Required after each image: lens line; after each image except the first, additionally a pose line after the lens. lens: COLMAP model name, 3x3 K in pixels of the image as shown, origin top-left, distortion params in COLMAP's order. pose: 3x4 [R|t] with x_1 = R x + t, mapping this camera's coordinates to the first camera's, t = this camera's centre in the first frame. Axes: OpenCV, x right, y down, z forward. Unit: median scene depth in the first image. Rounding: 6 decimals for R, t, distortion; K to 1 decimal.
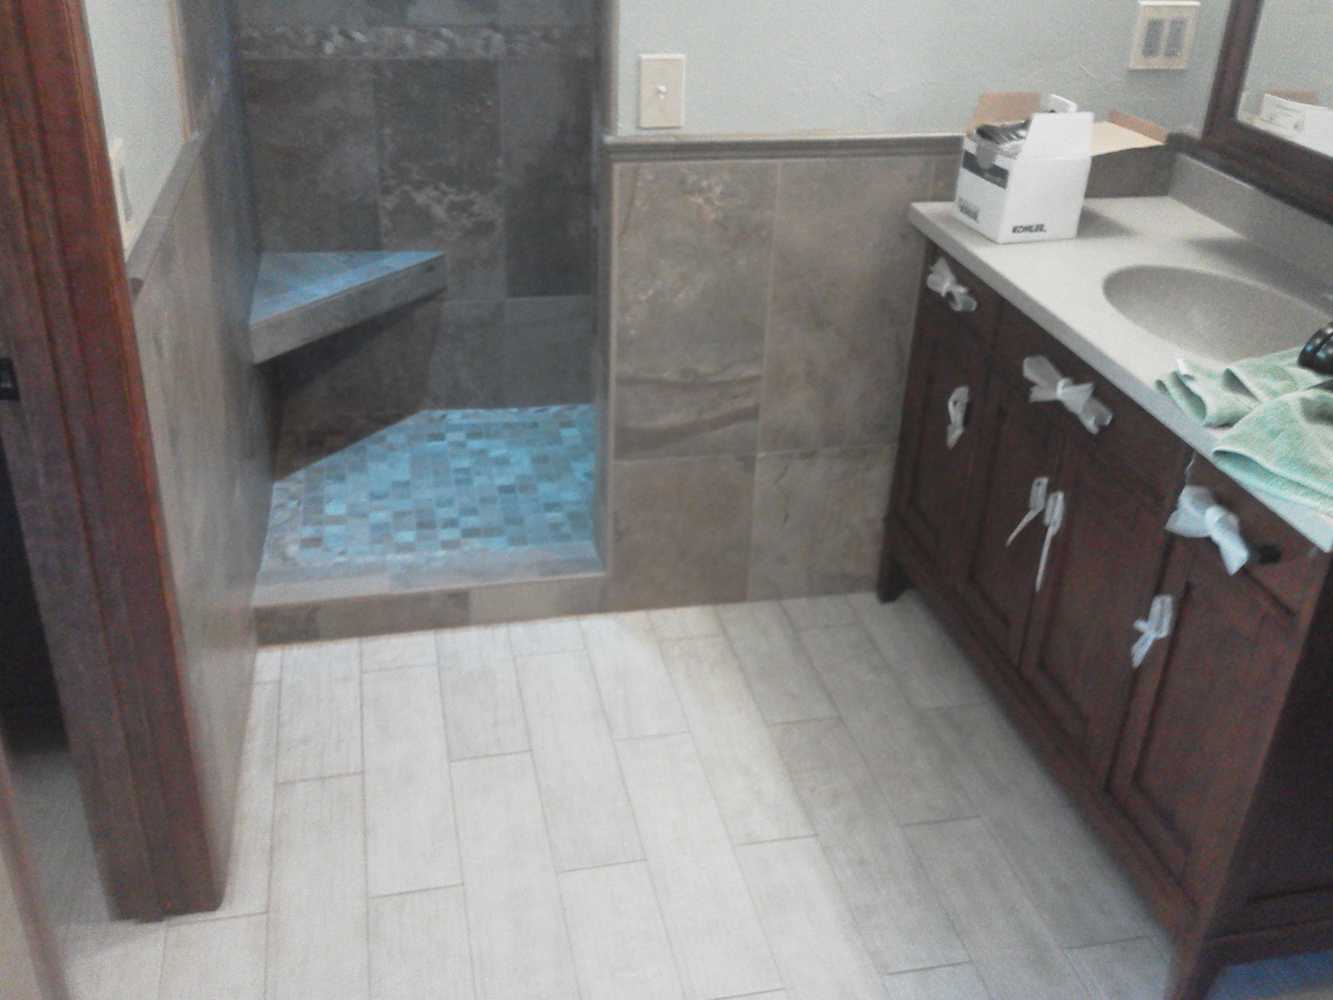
lens RADIAL K [[1309.9, 0, 663.9], [0, 1309.9, 482.3], [0, 0, 1]] dist [0.149117, -0.379155]
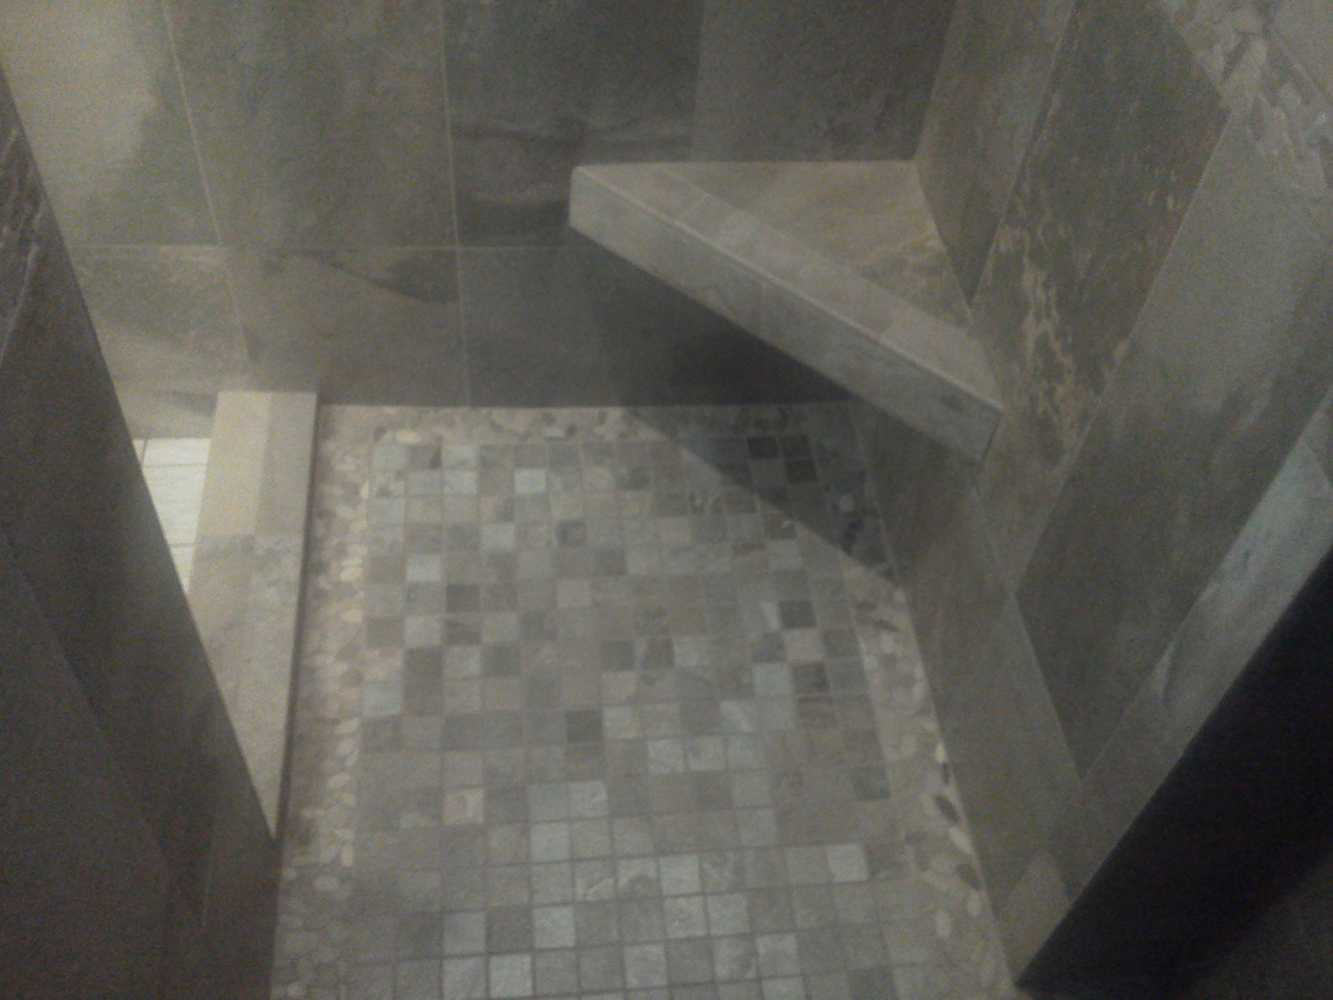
lens RADIAL K [[1309.9, 0, 663.9], [0, 1309.9, 482.3], [0, 0, 1]] dist [0.149117, -0.379155]
pose [[-0.104134, 0.718722, -0.687456, 0.159772], [-0.539775, 0.539716, 0.646026, -0.388583], [0.835343, 0.438345, 0.331746, 0.799018]]
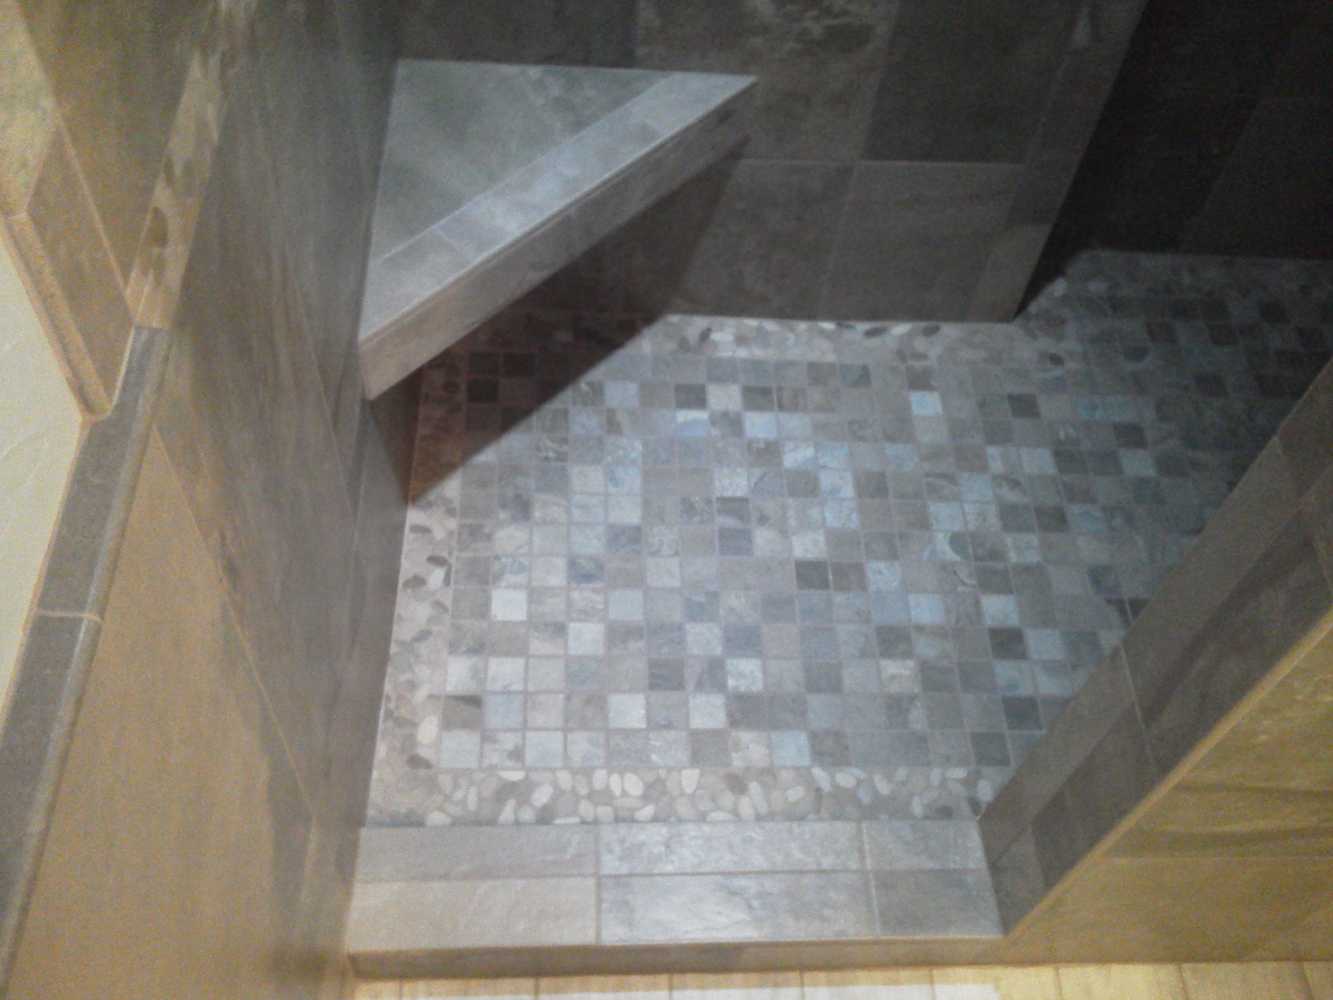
lens RADIAL K [[1309.9, 0, 663.9], [0, 1309.9, 482.3], [0, 0, 1]] dist [0.149117, -0.379155]
pose [[0.983406, 0.163060, -0.079525, -0.140592], [-0.110702, 0.886631, 0.449032, -0.265034], [0.143729, -0.432777, 0.889970, 0.507881]]
